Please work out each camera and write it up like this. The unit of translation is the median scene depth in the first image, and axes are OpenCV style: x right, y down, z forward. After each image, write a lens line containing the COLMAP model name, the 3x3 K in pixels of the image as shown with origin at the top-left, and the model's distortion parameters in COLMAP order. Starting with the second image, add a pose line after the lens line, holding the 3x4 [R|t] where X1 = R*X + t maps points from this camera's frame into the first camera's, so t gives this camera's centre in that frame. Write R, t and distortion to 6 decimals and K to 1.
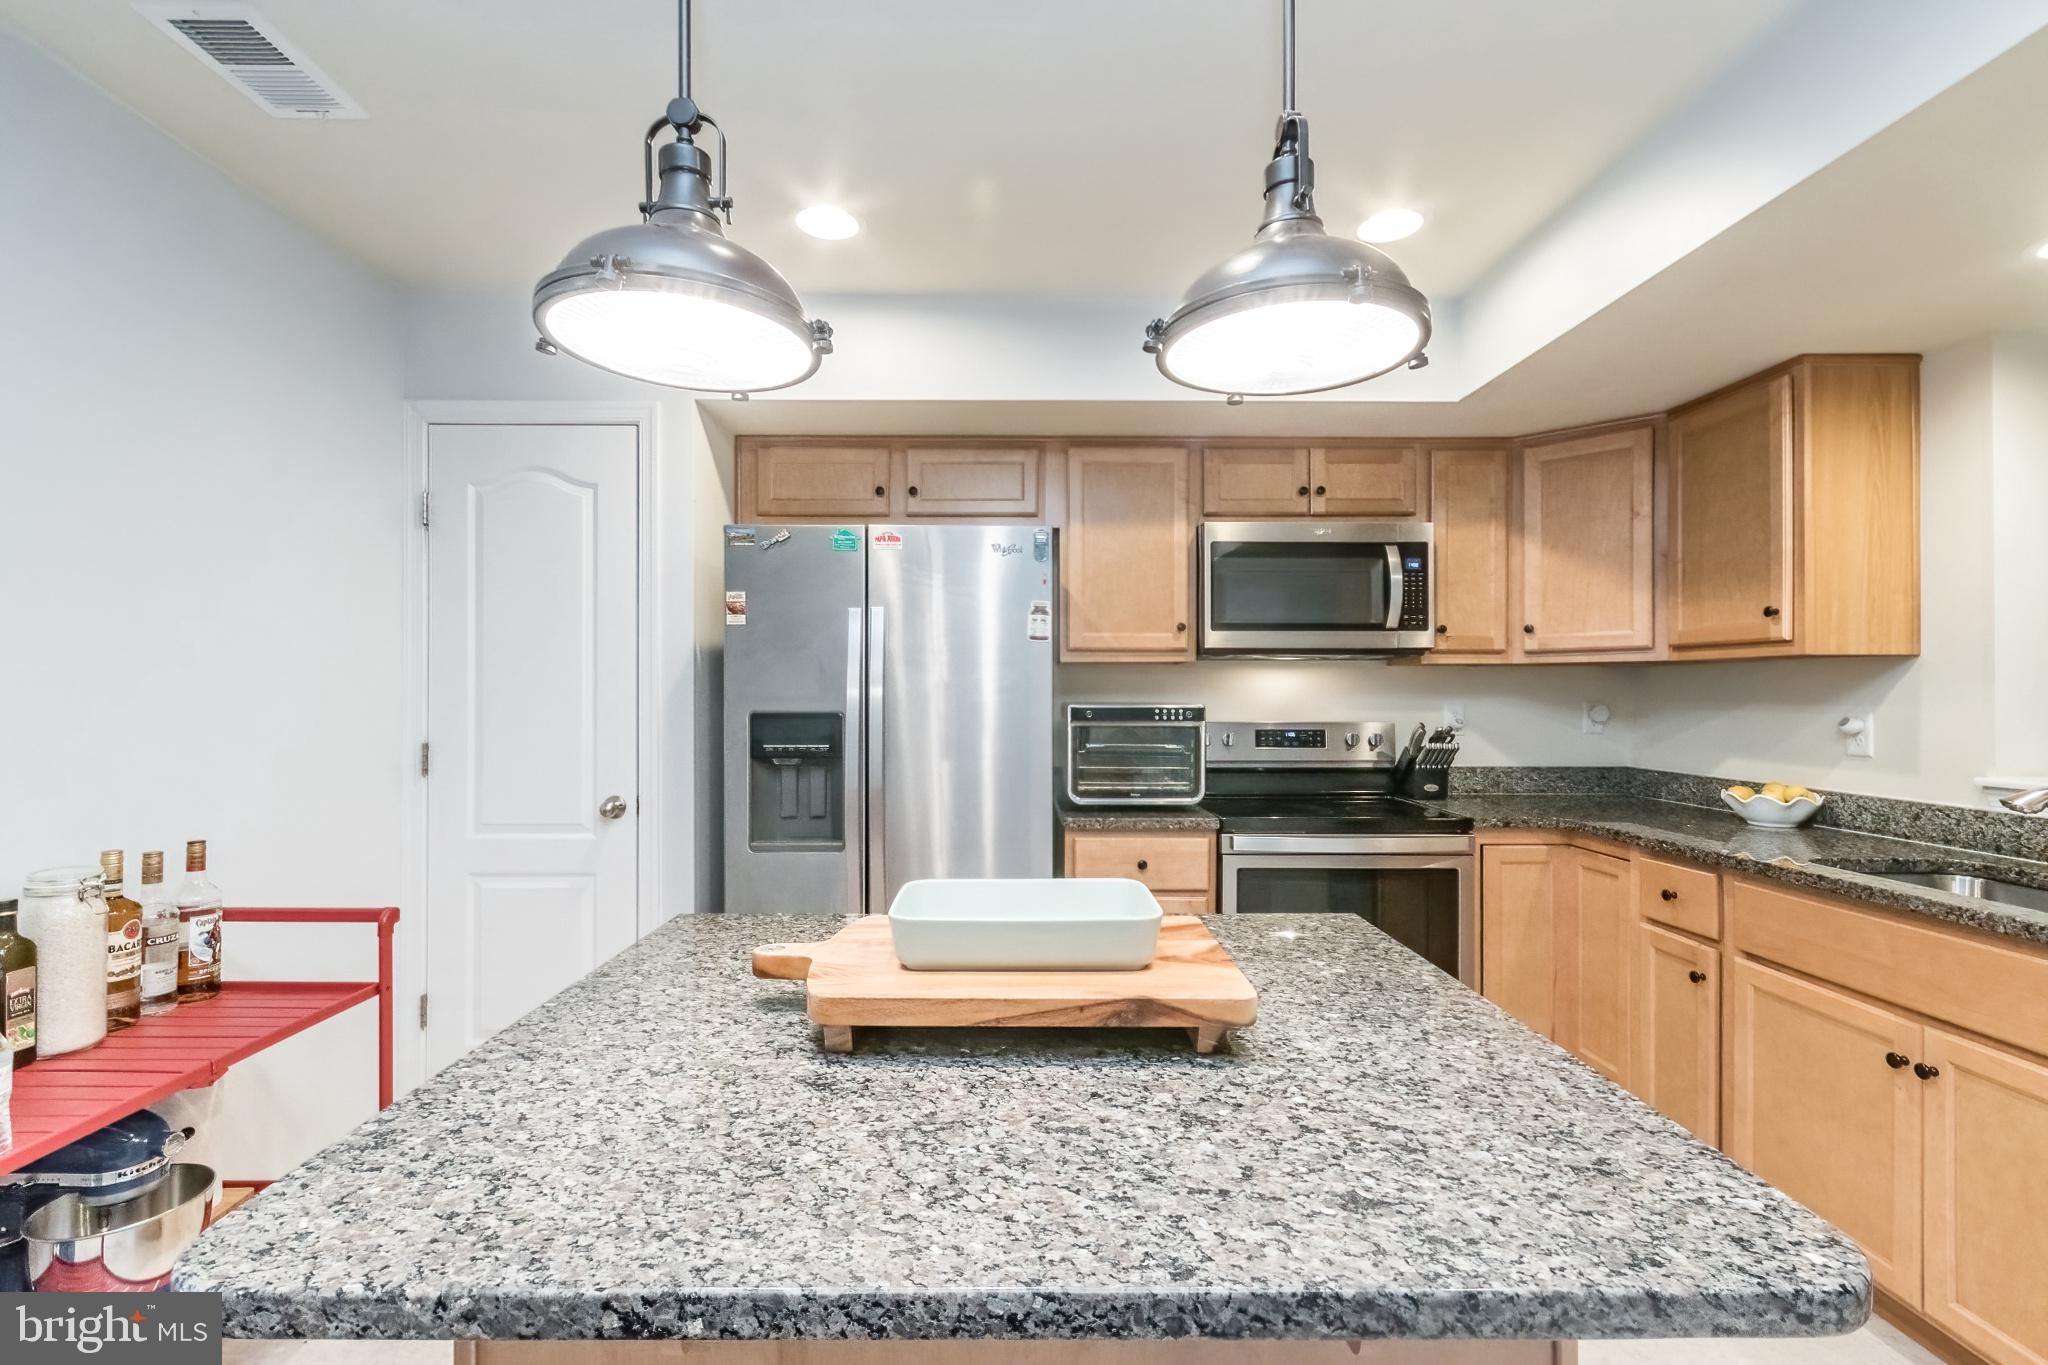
lens RADIAL K [[920.5, 0, 1022.7], [0, 920.5, 684.9], [0, 0, 1]] dist [0.003420, 0.001663]
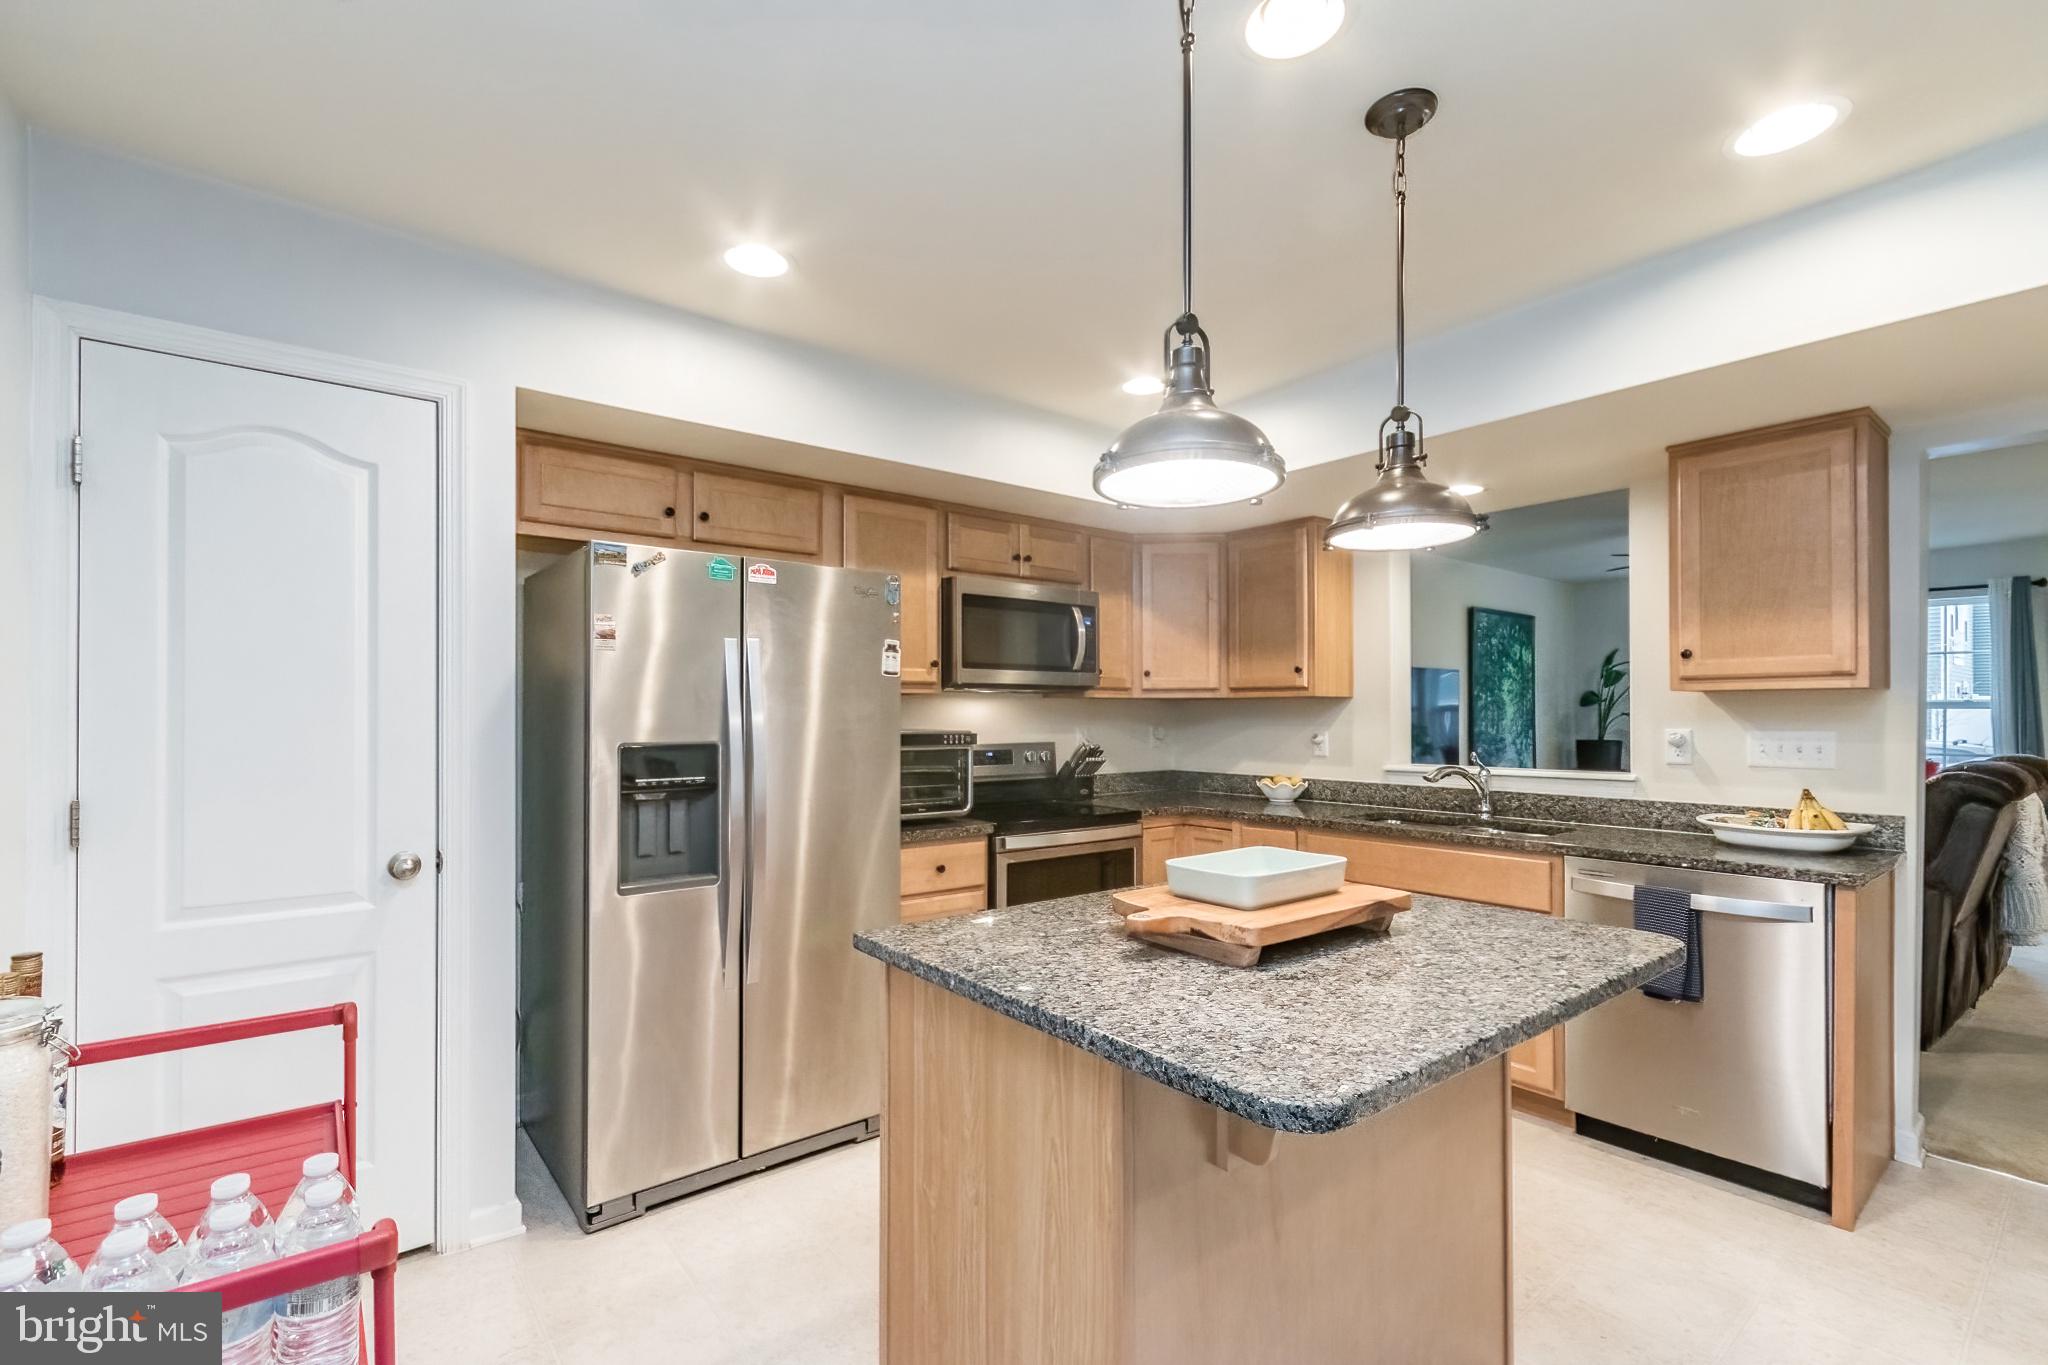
lens RADIAL K [[920.5, 0, 1041.3], [0, 920.5, 698.1], [0, 0, 1]] dist [0.003420, 0.001663]
pose [[0.780636, 0.009734, 0.624910, -0.509159], [-0.003617, 0.999932, -0.011057, -0.008334], [-0.624975, 0.006371, 0.780619, 0.011752]]
